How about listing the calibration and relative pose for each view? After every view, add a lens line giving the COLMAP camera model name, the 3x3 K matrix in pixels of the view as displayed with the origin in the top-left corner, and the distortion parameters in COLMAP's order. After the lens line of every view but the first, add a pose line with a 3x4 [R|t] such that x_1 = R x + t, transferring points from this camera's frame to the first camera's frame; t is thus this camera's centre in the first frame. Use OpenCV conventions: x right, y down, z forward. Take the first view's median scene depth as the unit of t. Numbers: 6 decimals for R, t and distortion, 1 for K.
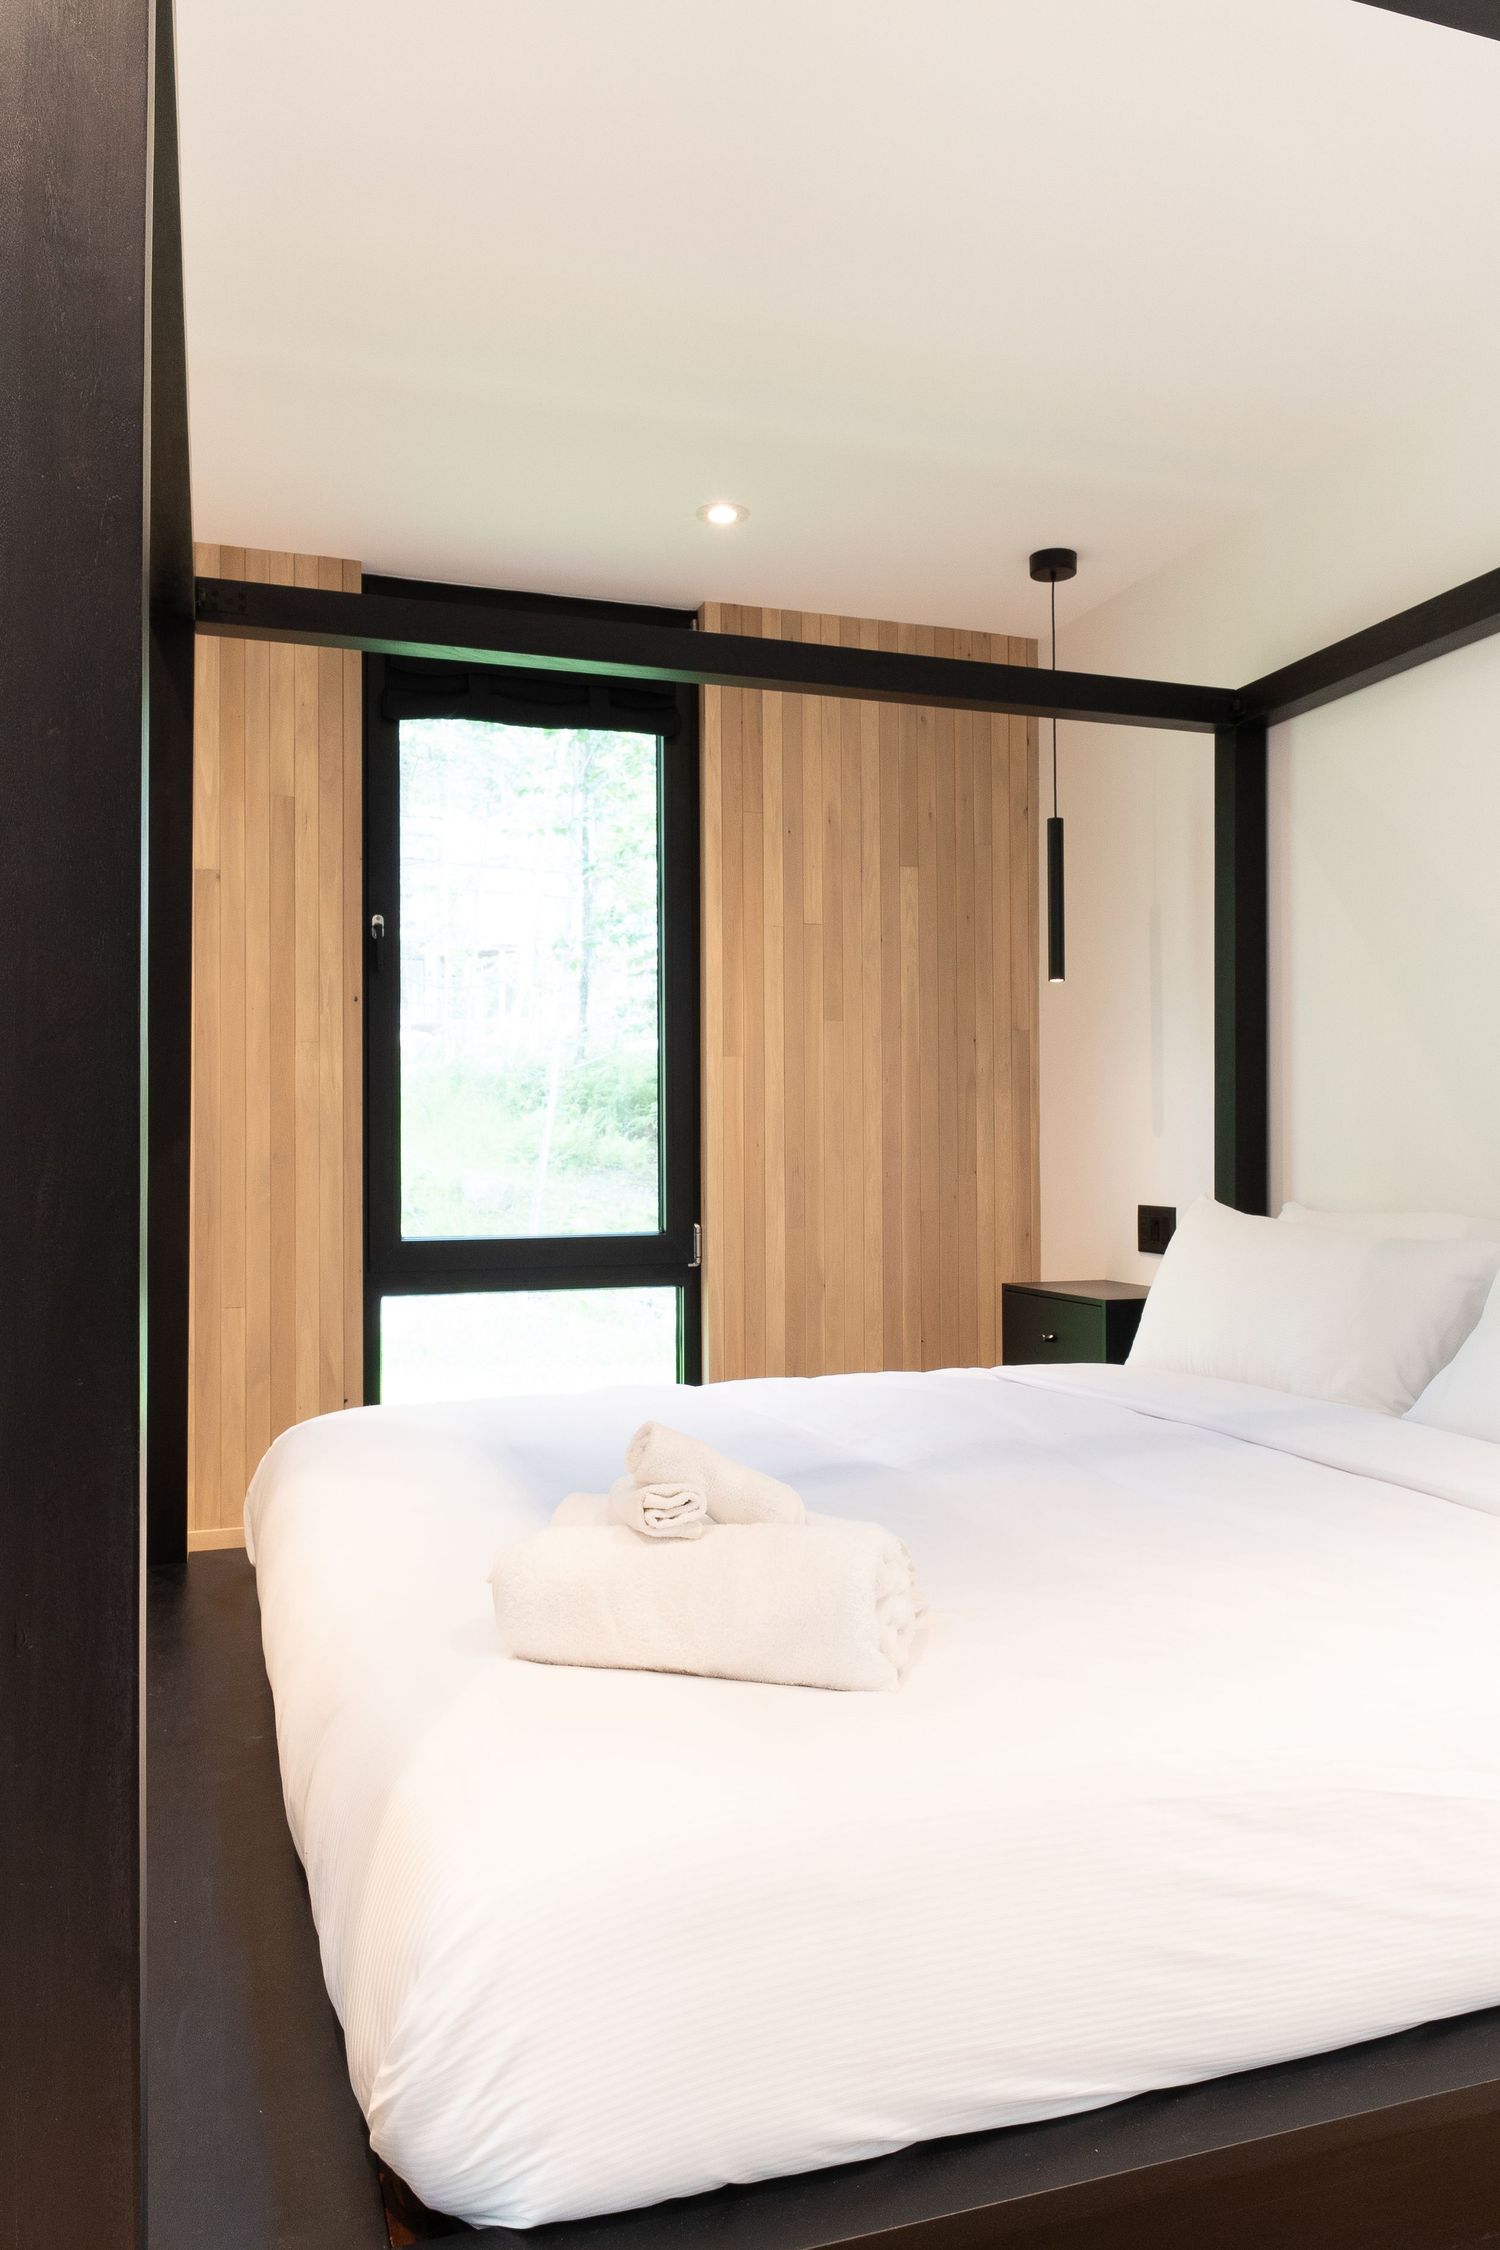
lens RADIAL K [[1607.5, 0, 768.3], [0, 1607.5, 1124.5], [0, 0, 1]] dist [0.004377, -0.029100]
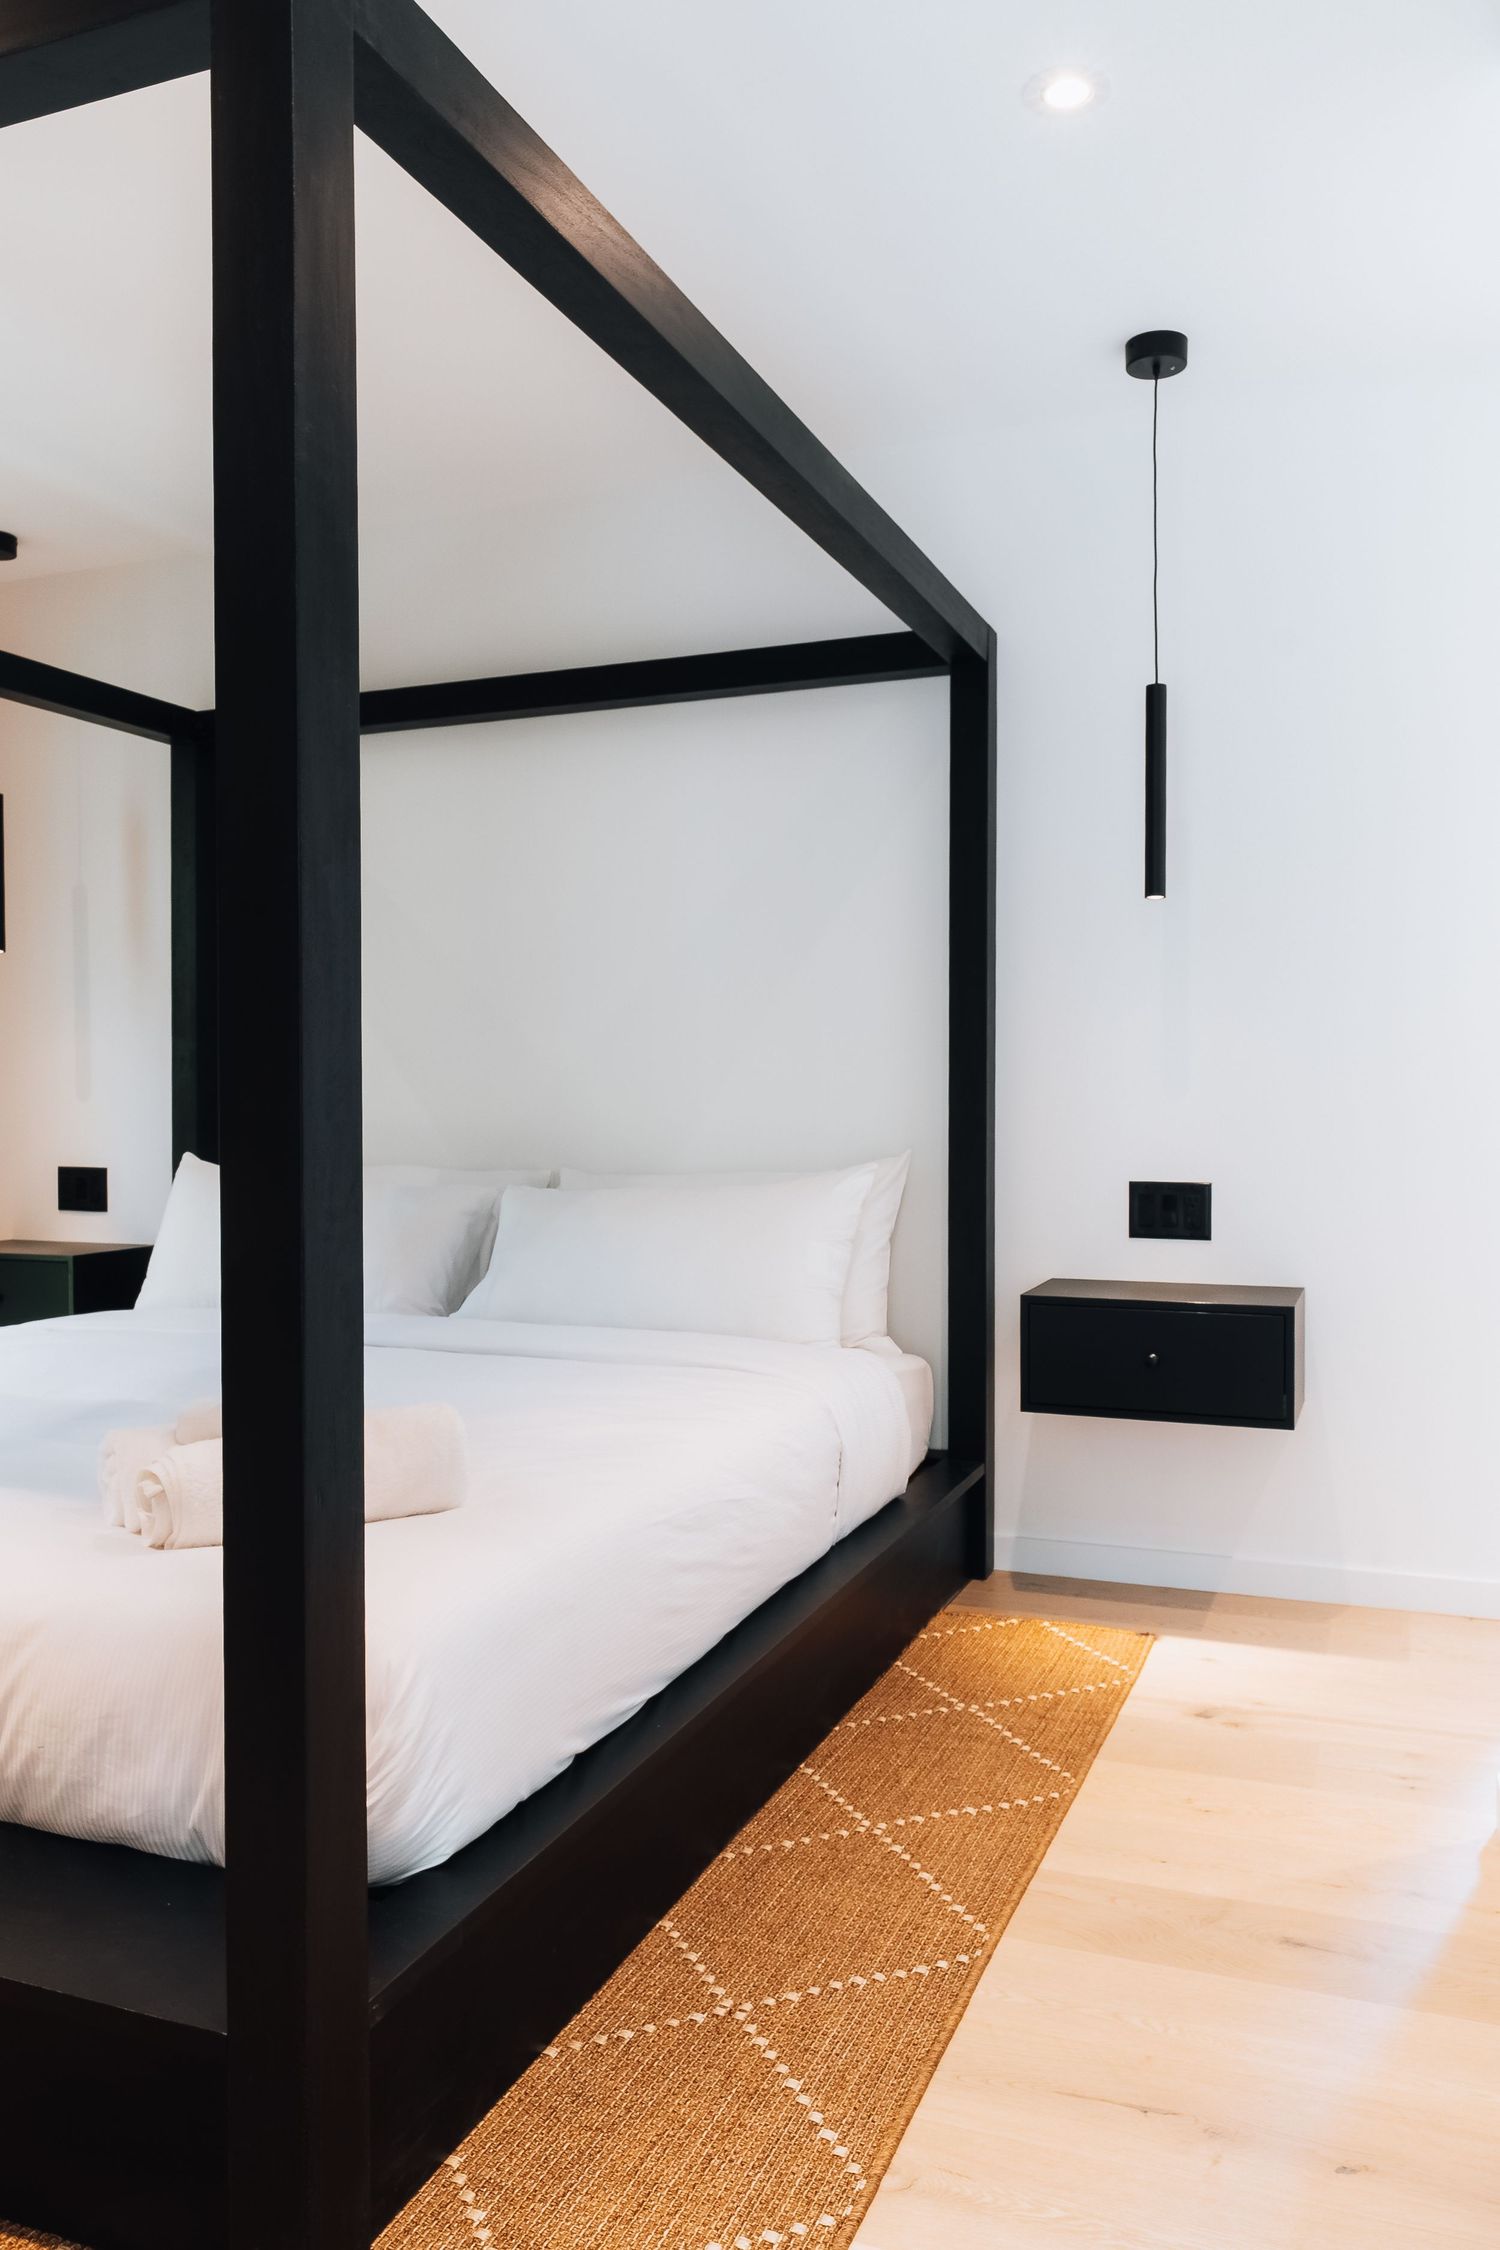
lens RADIAL K [[1607.5, 0, 764.9], [0, 1607.5, 1134.4], [0, 0, 1]] dist [0.004377, -0.029100]
pose [[0.652324, -0.016816, 0.757754, -0.286061], [-0.012569, 0.999376, 0.032998, -0.012423], [-0.757836, -0.031049, 0.651706, -0.050810]]
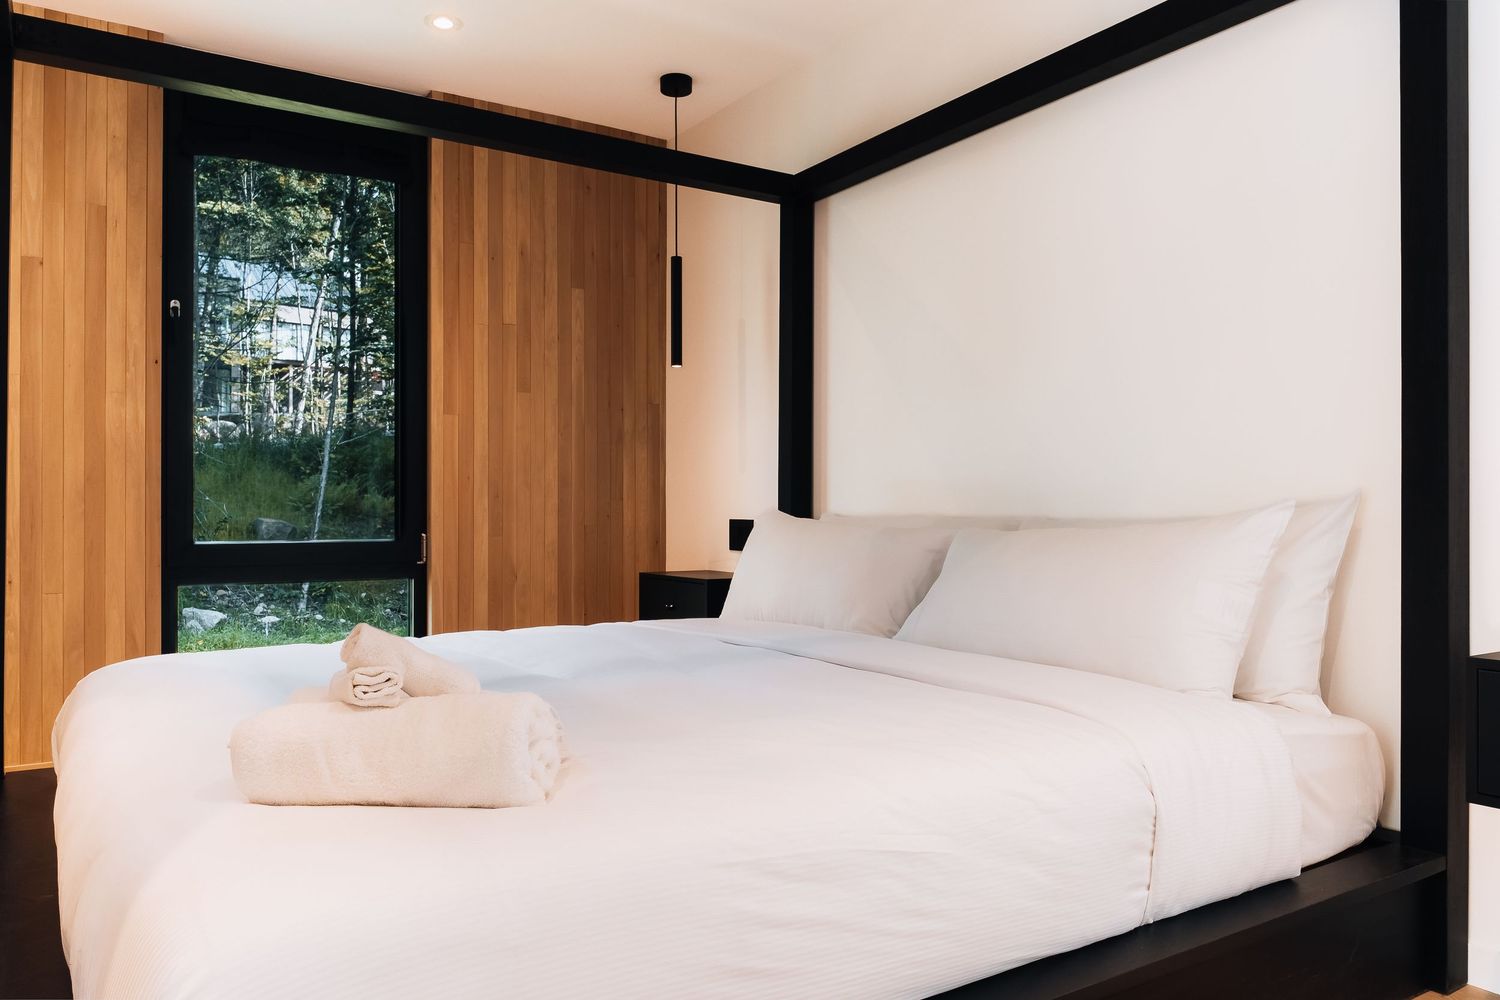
lens RADIAL K [[1071.7, 0, 750.4], [0, 1071.7, 504.6], [0, 0, 1]] dist [0.004377, -0.029100]
pose [[0.971235, 0.005404, 0.238061, 0.010720], [-0.007737, 0.999931, 0.008864, 0.028419], [-0.237996, -0.010451, 0.971210, 0.022335]]
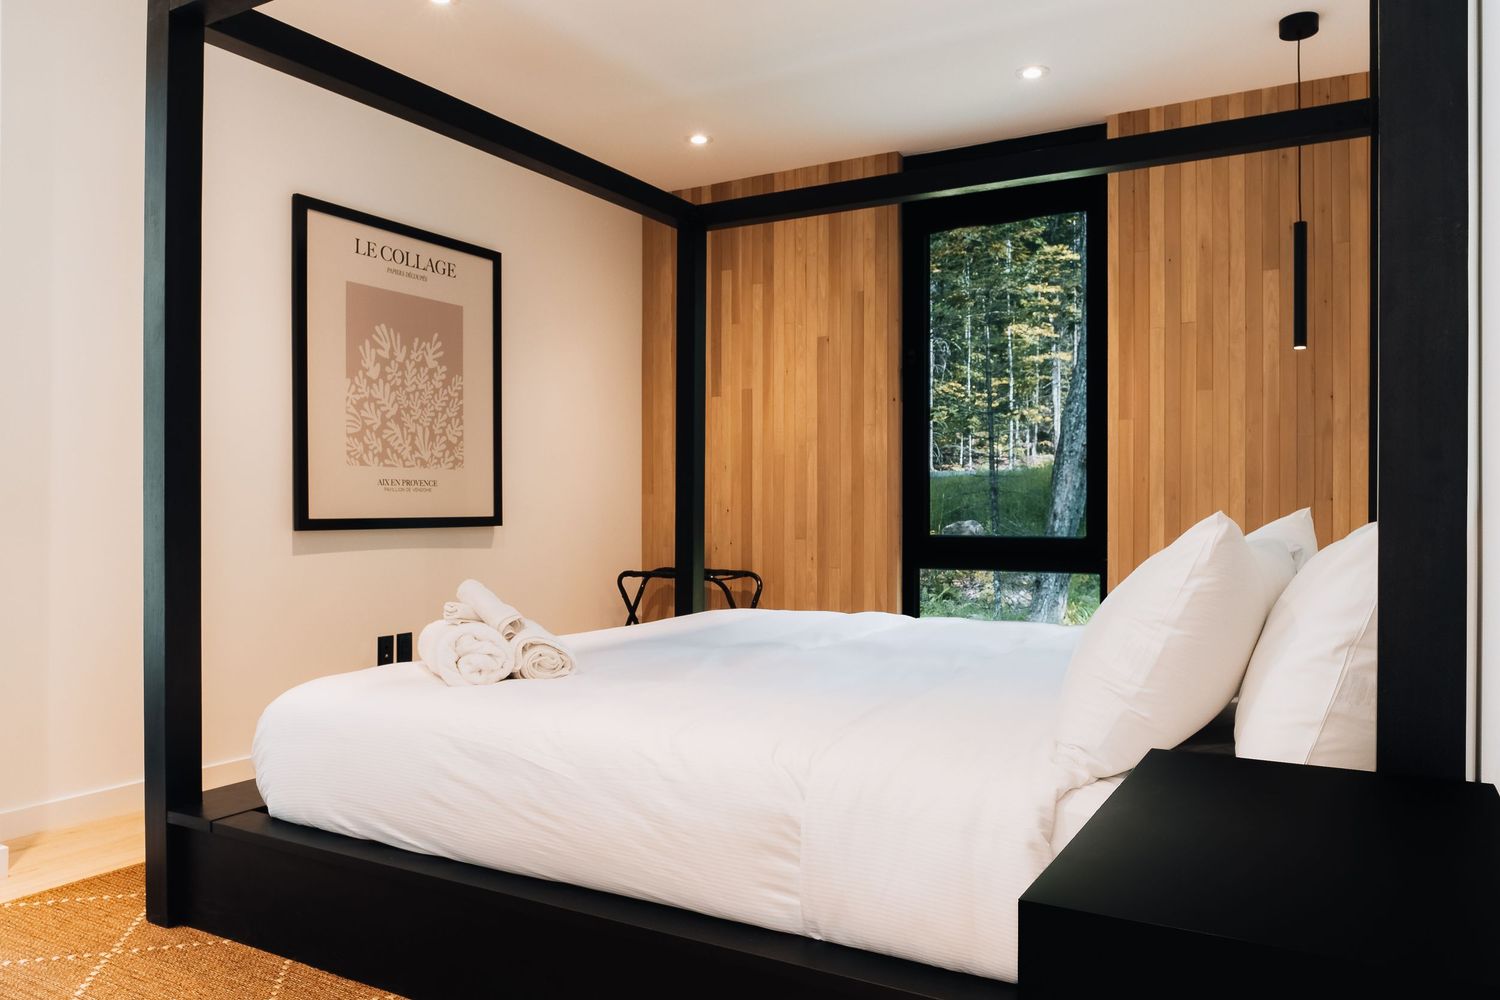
lens RADIAL K [[1071.7, 0, 753.1], [0, 1071.7, 494.3], [0, 0, 1]] dist [0.004377, -0.029100]
pose [[0.662507, -0.003608, -0.749047, 0.532950], [0.011055, 0.999927, 0.004961, 0.019690], [0.748974, -0.011568, 0.662498, 0.093210]]
